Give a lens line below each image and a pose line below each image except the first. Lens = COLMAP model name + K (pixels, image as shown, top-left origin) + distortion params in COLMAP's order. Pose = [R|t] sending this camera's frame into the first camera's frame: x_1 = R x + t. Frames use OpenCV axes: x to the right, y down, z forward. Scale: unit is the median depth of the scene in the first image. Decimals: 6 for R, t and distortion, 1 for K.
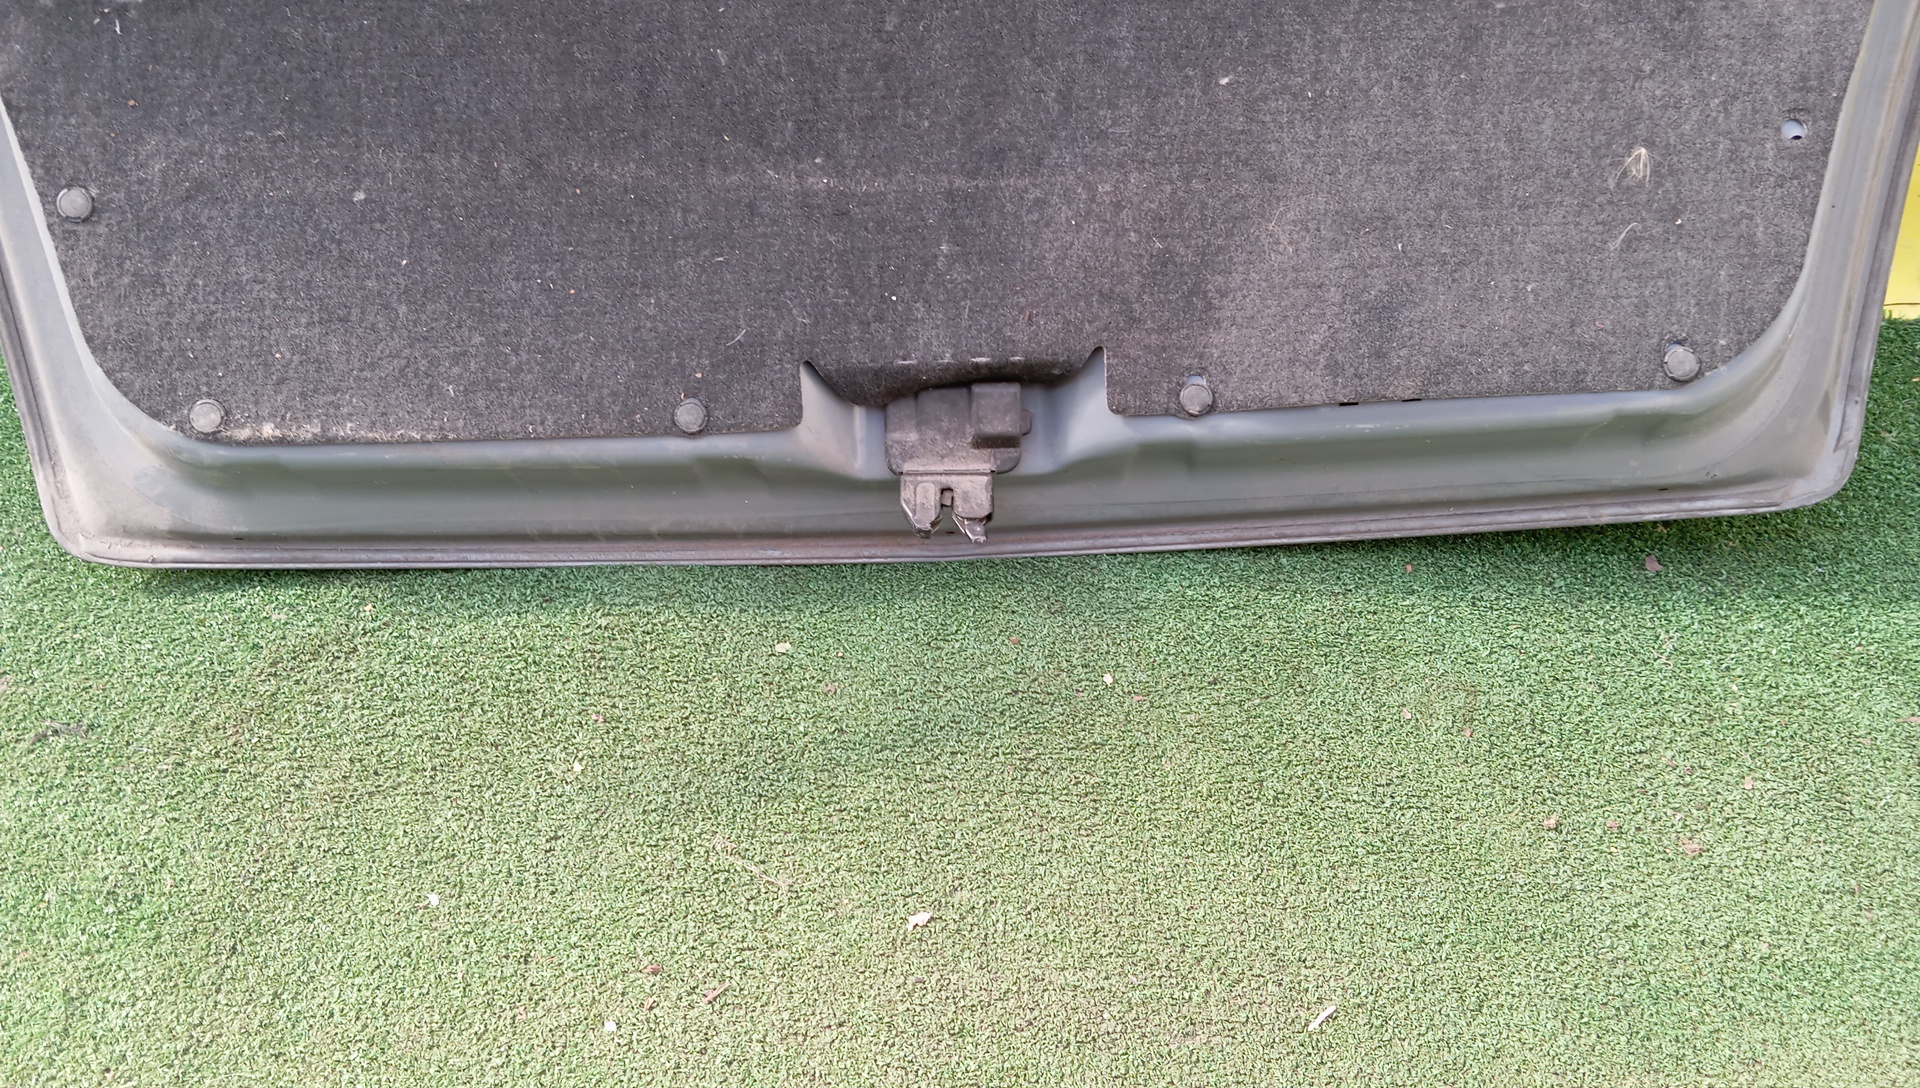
lens RADIAL K [[1573.3, 0, 954.3], [0, 1573.3, 556.1], [0, 0, 1]] dist [0.072769, -0.144039]
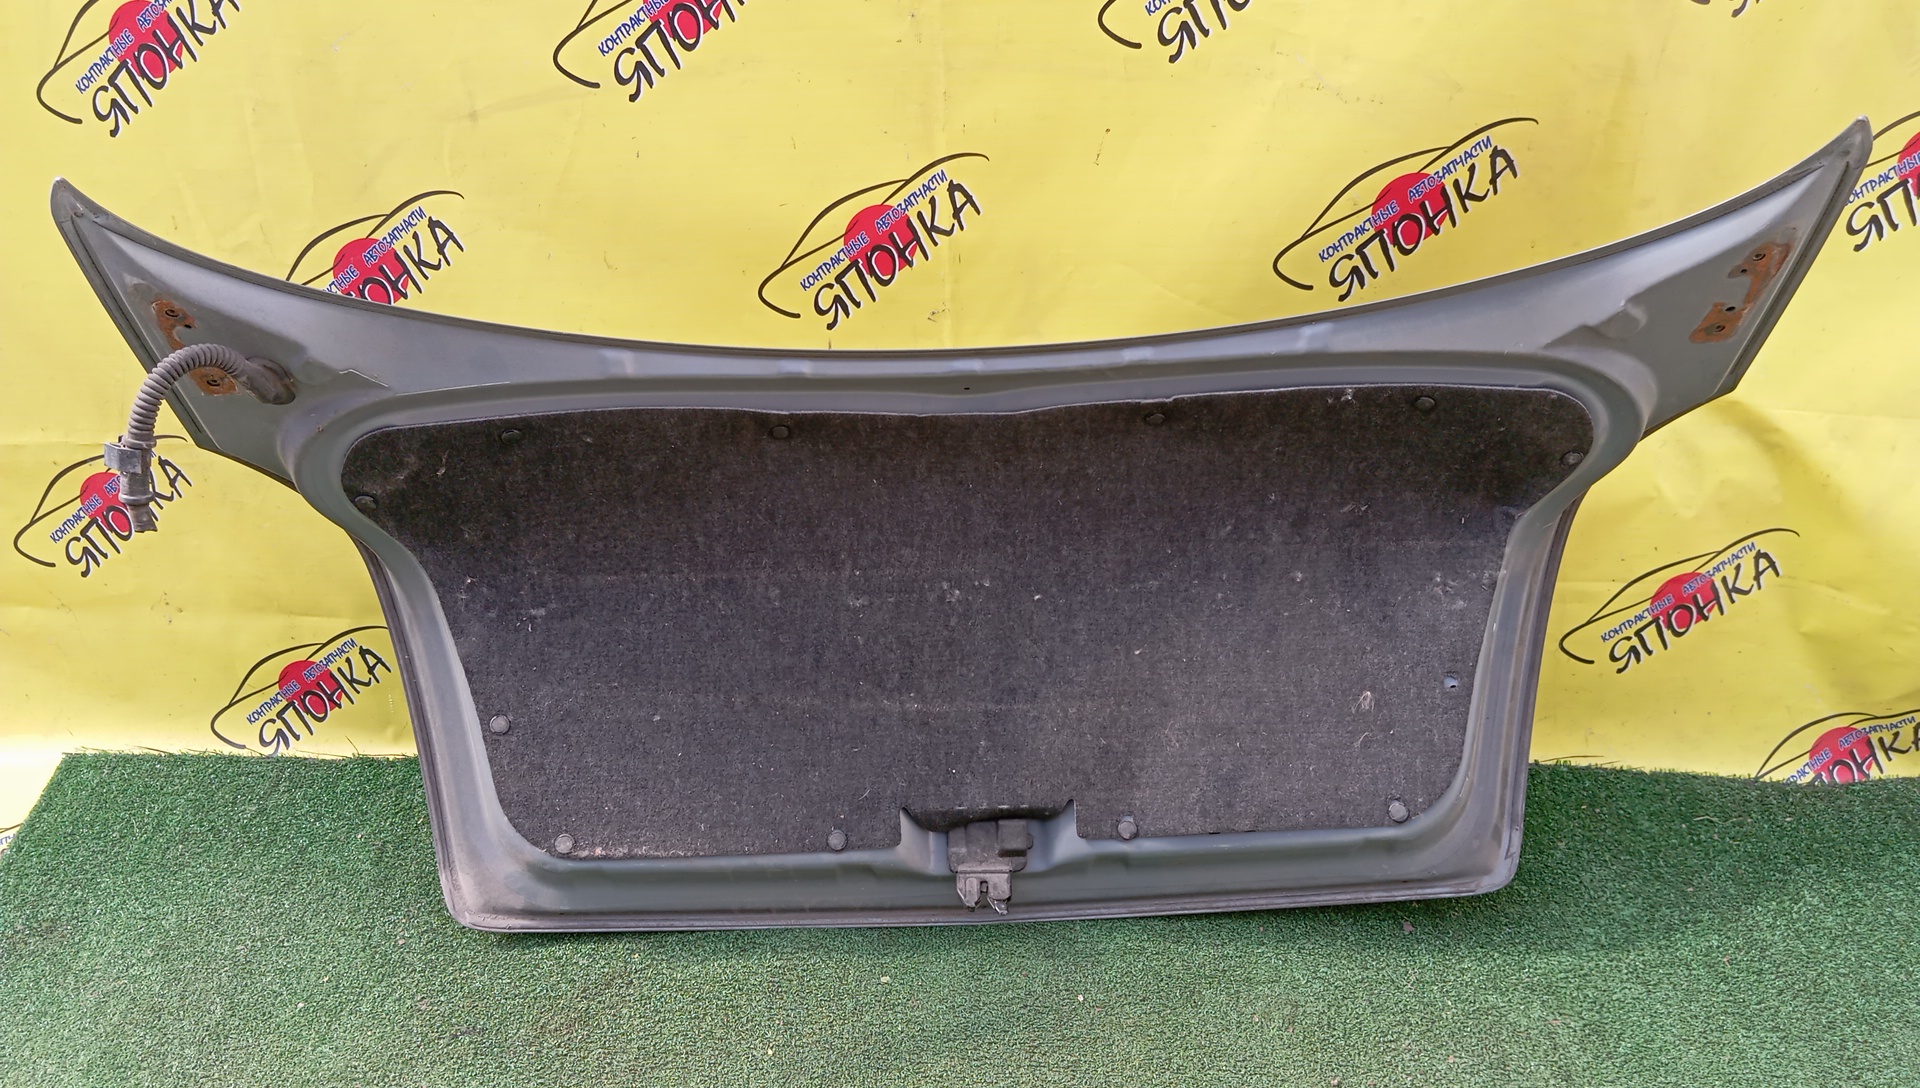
lens RADIAL K [[1573.3, 0, 964.7], [0, 1573.3, 556.3], [0, 0, 1]] dist [0.072769, -0.144039]
pose [[0.999907, 0.000327, 0.013637, -0.050913], [0.002553, 0.977560, -0.210641, -0.028580], [-0.013400, 0.210656, 0.977468, -0.773447]]
